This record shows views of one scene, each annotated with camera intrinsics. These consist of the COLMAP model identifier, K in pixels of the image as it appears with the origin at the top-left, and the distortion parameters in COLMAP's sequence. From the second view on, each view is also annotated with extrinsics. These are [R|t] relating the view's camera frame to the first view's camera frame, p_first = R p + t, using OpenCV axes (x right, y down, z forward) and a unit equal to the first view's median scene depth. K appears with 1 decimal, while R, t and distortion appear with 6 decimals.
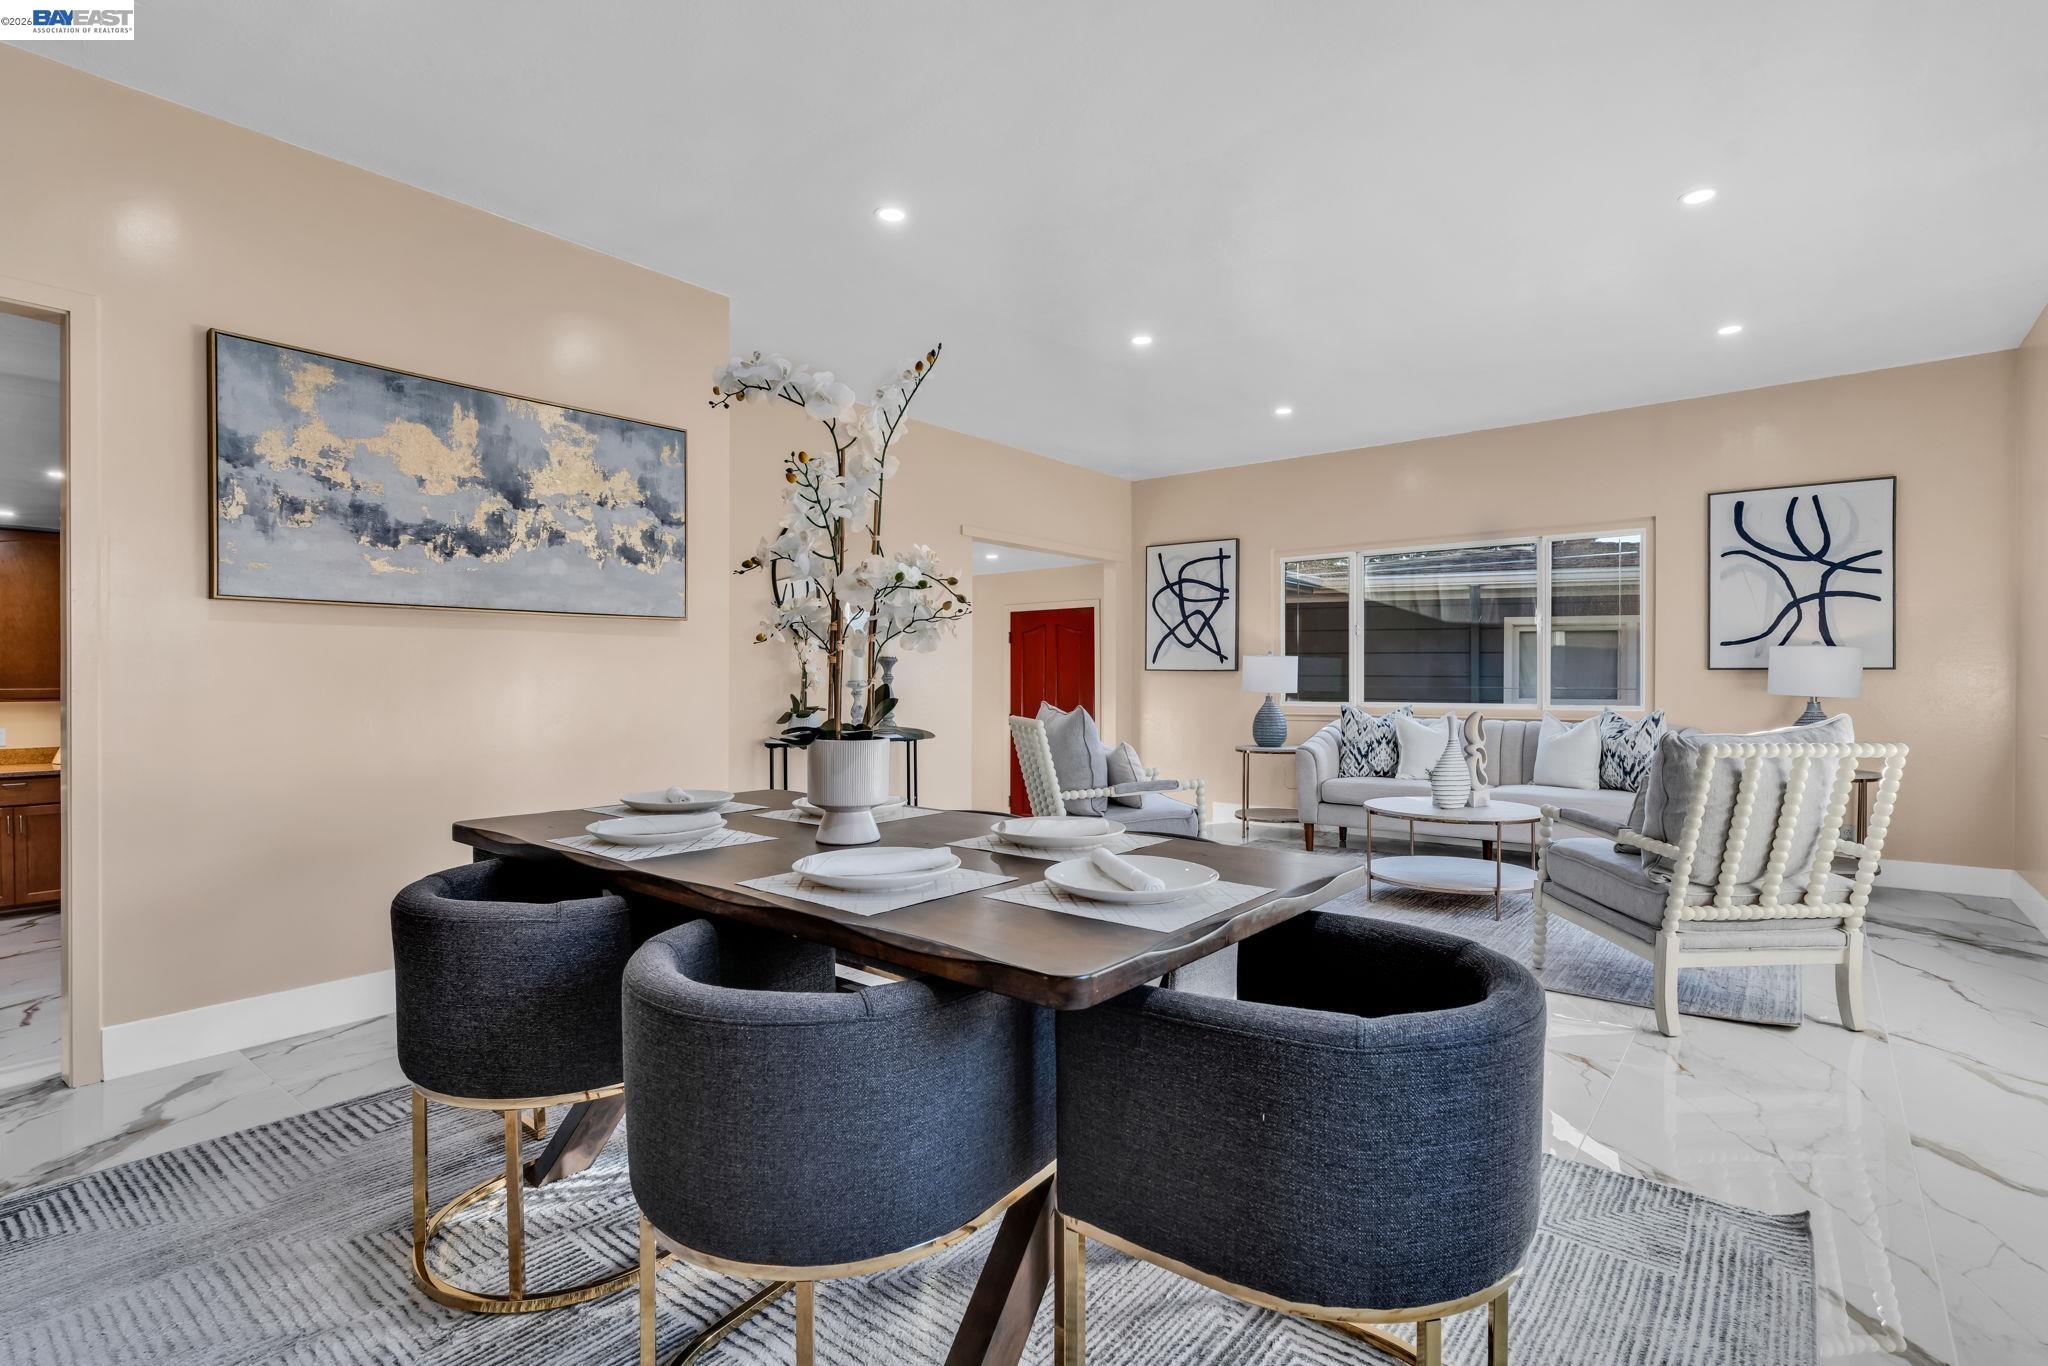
lens RADIAL K [[1009.1, 0, 1042.8], [0, 1009.1, 679.9], [0, 0, 1]] dist [0.000030, -0.000285]
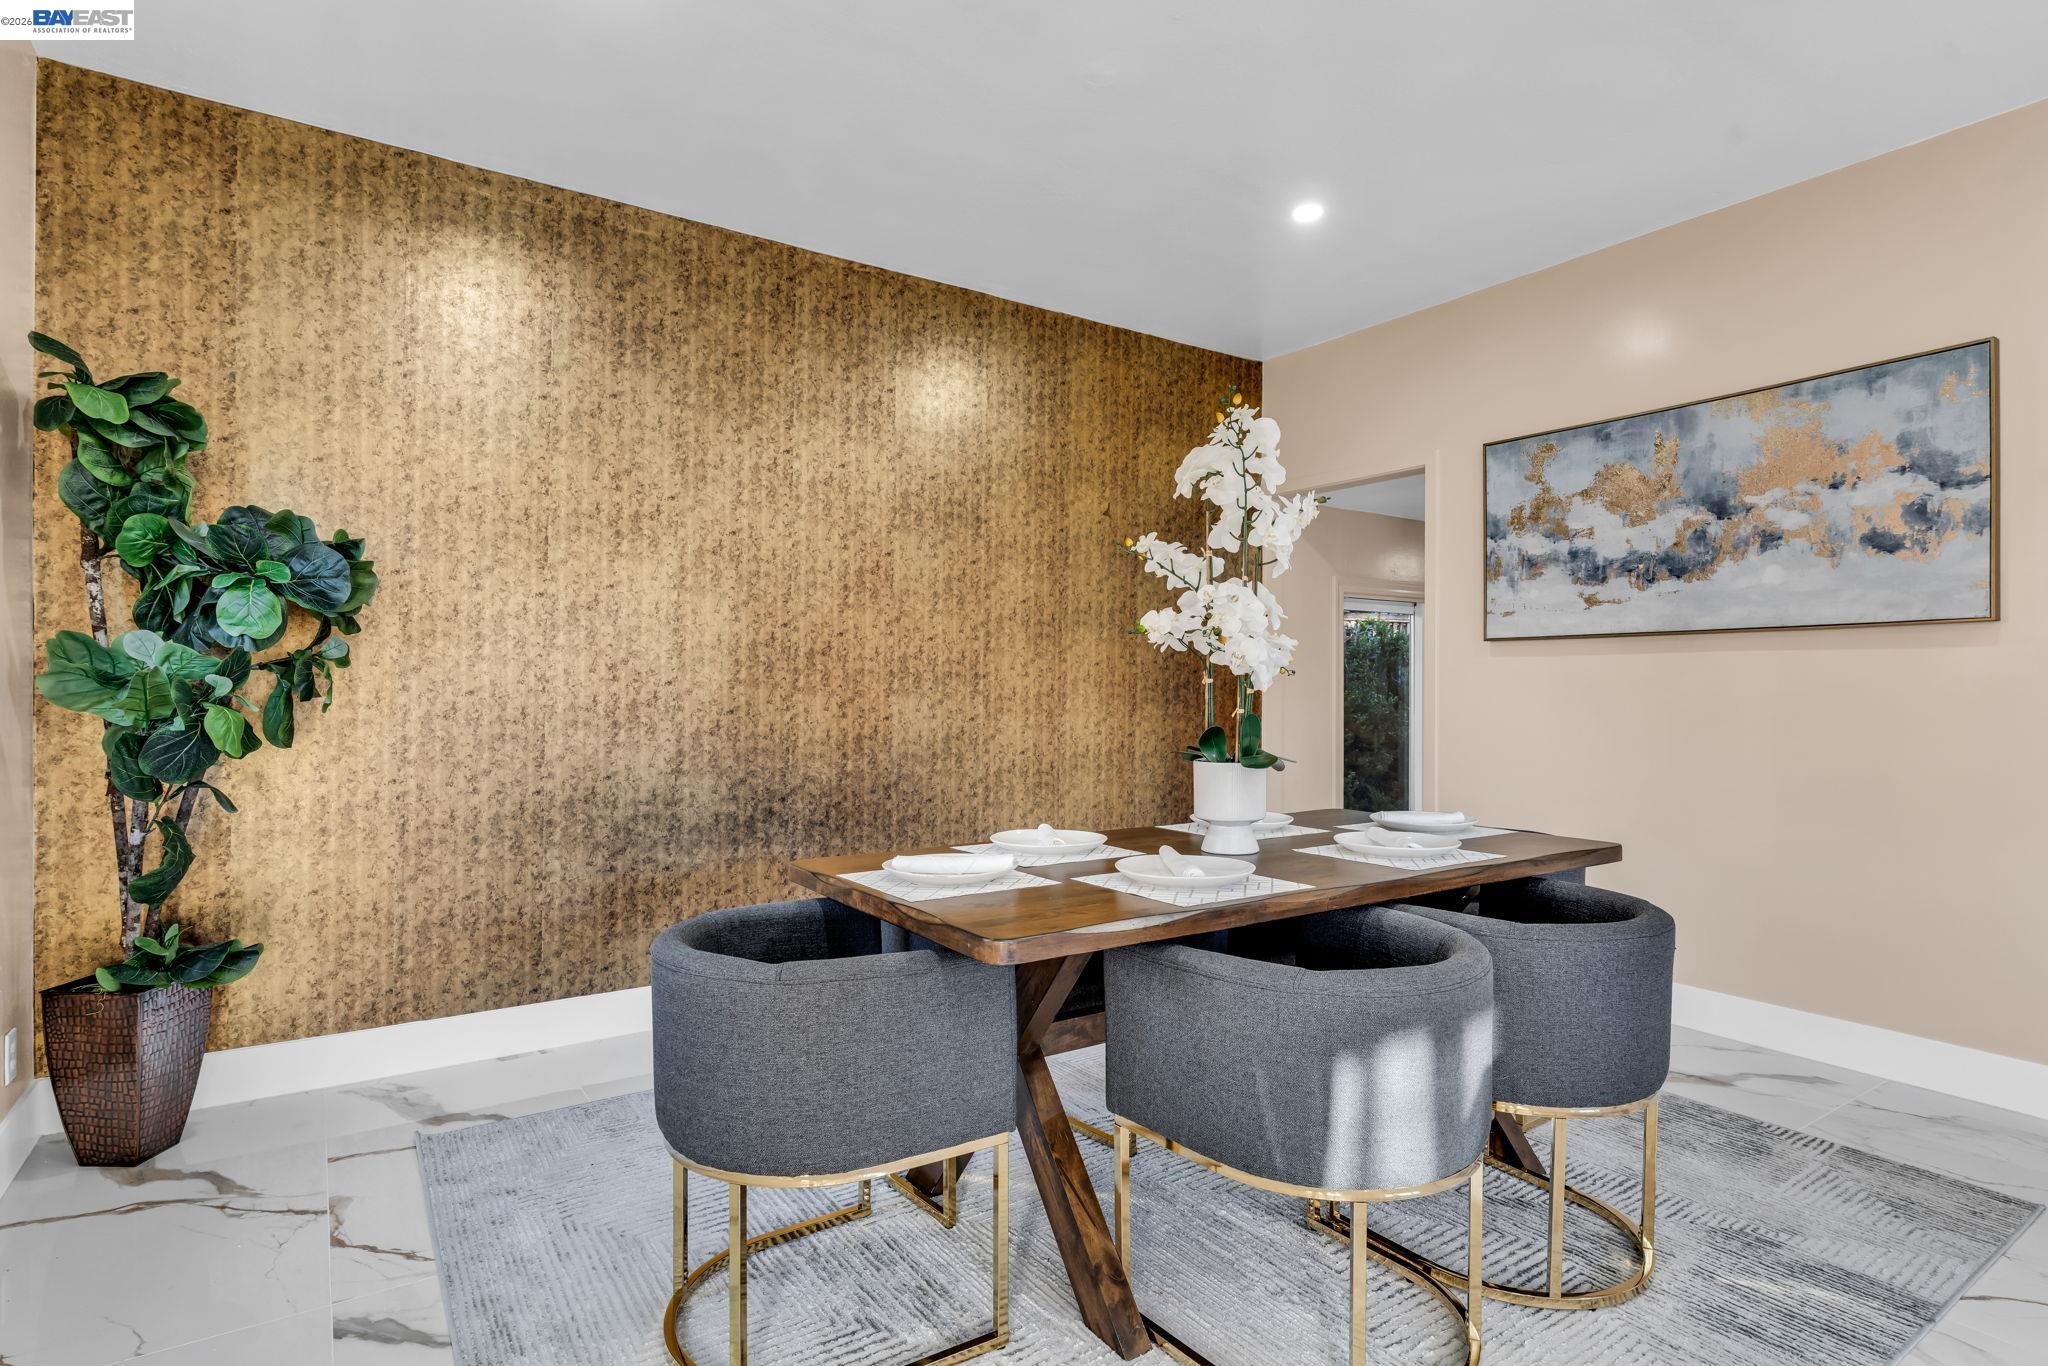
lens RADIAL K [[1046.4, 0, 1040.1], [0, 1046.4, 687.9], [0, 0, 1]] dist [-0.001378, 0.001002]
pose [[-0.315404, -0.000316, -0.948957, 0.512047], [-0.007408, 0.999970, 0.002129, -0.012311], [0.948929, 0.007702, -0.315397, 0.634362]]
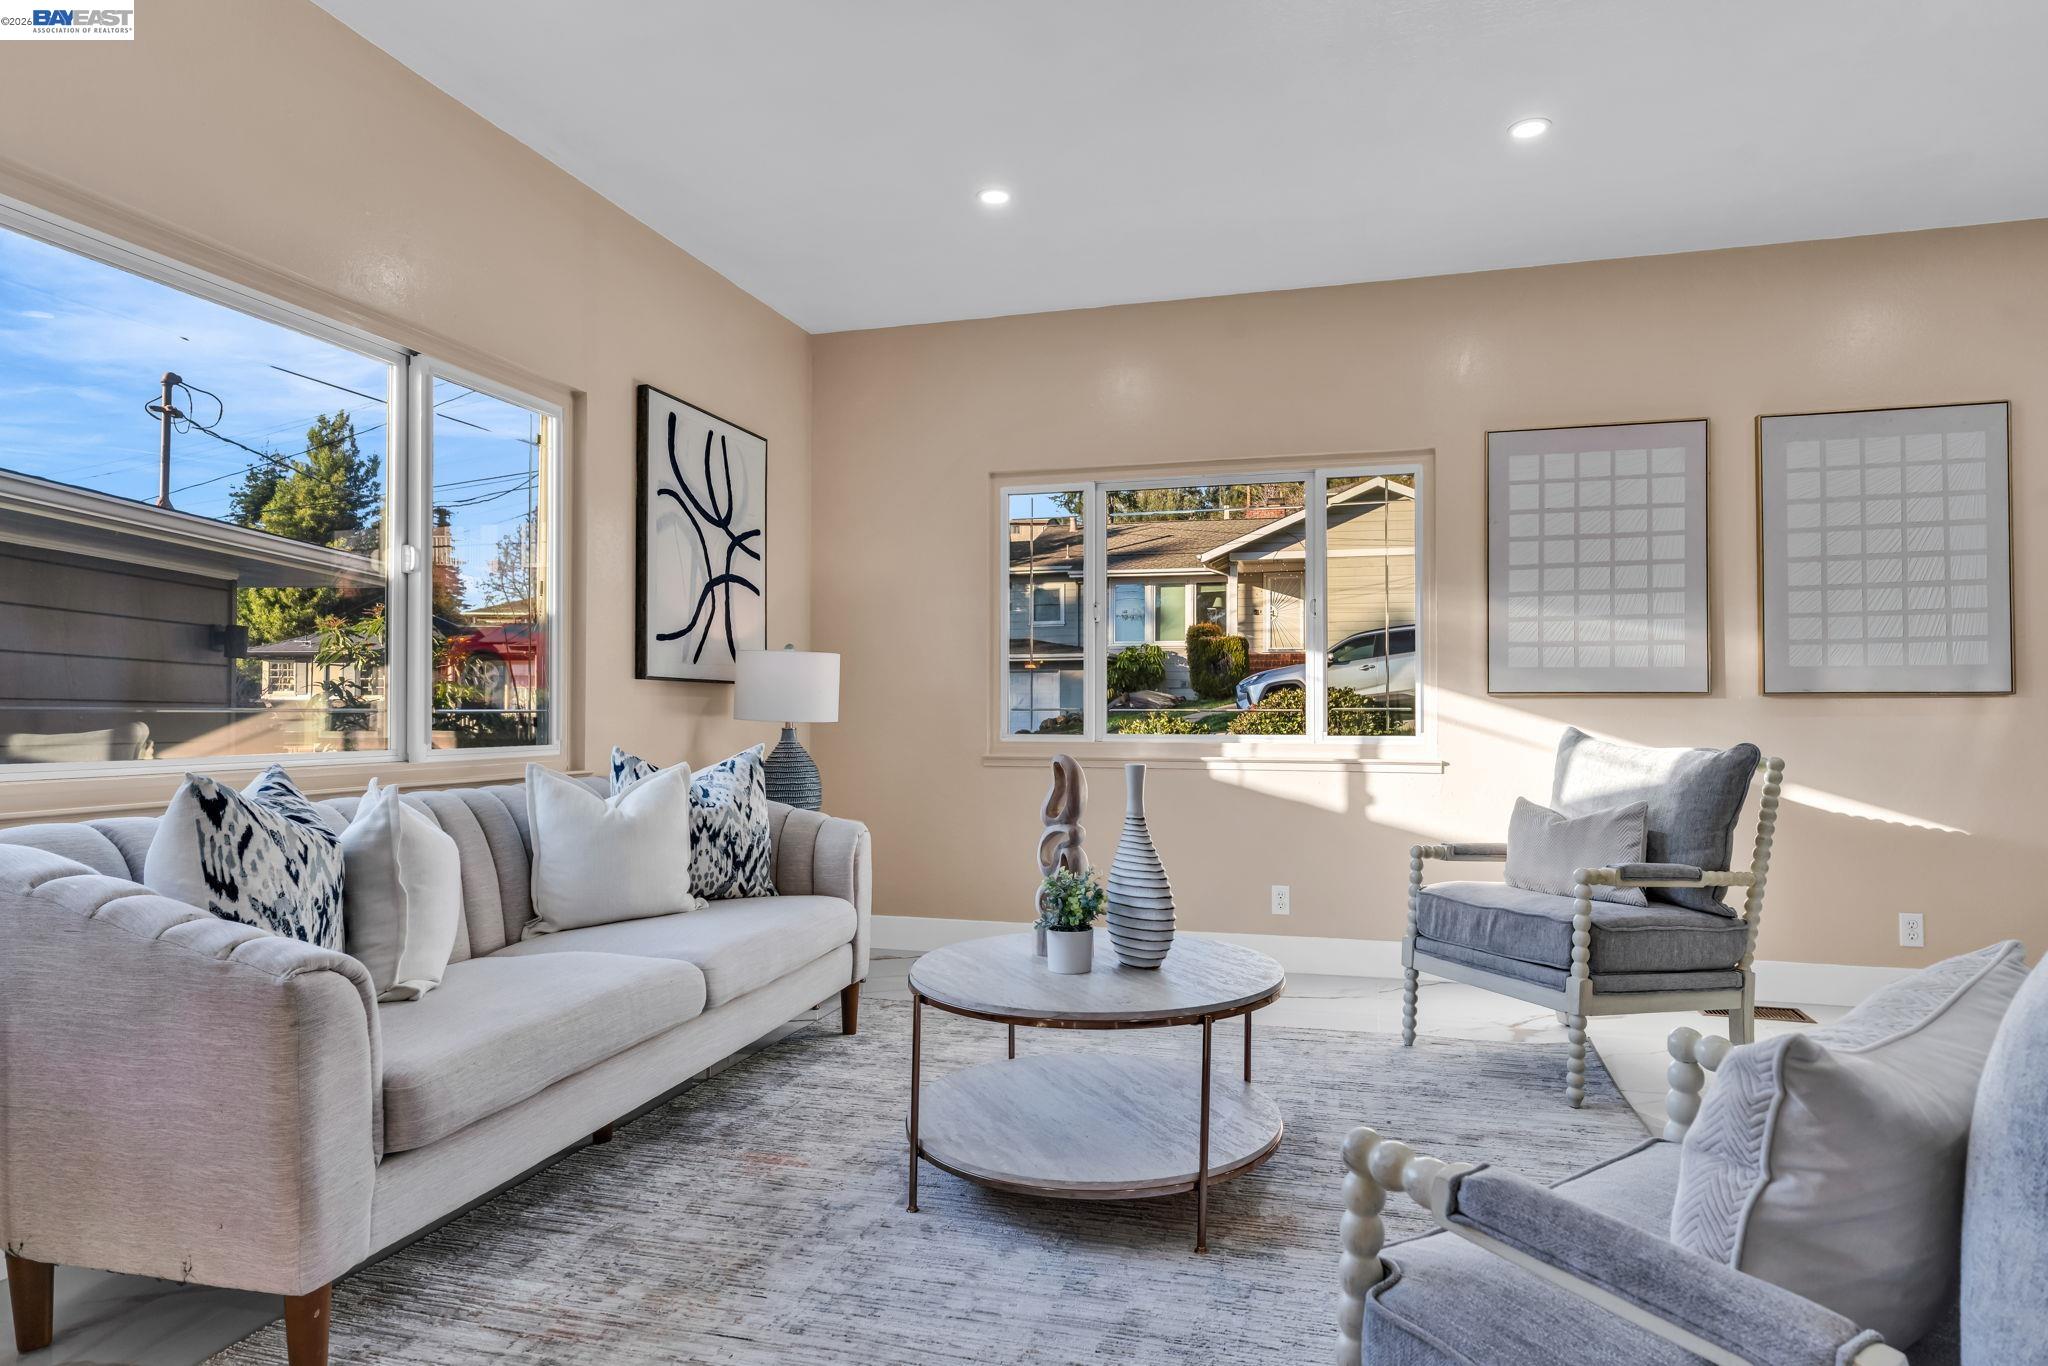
lens RADIAL K [[1151.6, 0, 1031.6], [0, 1151.6, 695.3], [0, 0, 1]] dist [0.002188, 0.001076]
pose [[-0.379962, 0.014653, 0.924886, -0.075028], [0.005201, 0.999893, -0.013705, 0.013491], [-0.924988, -0.000397, -0.379997, 1.420087]]
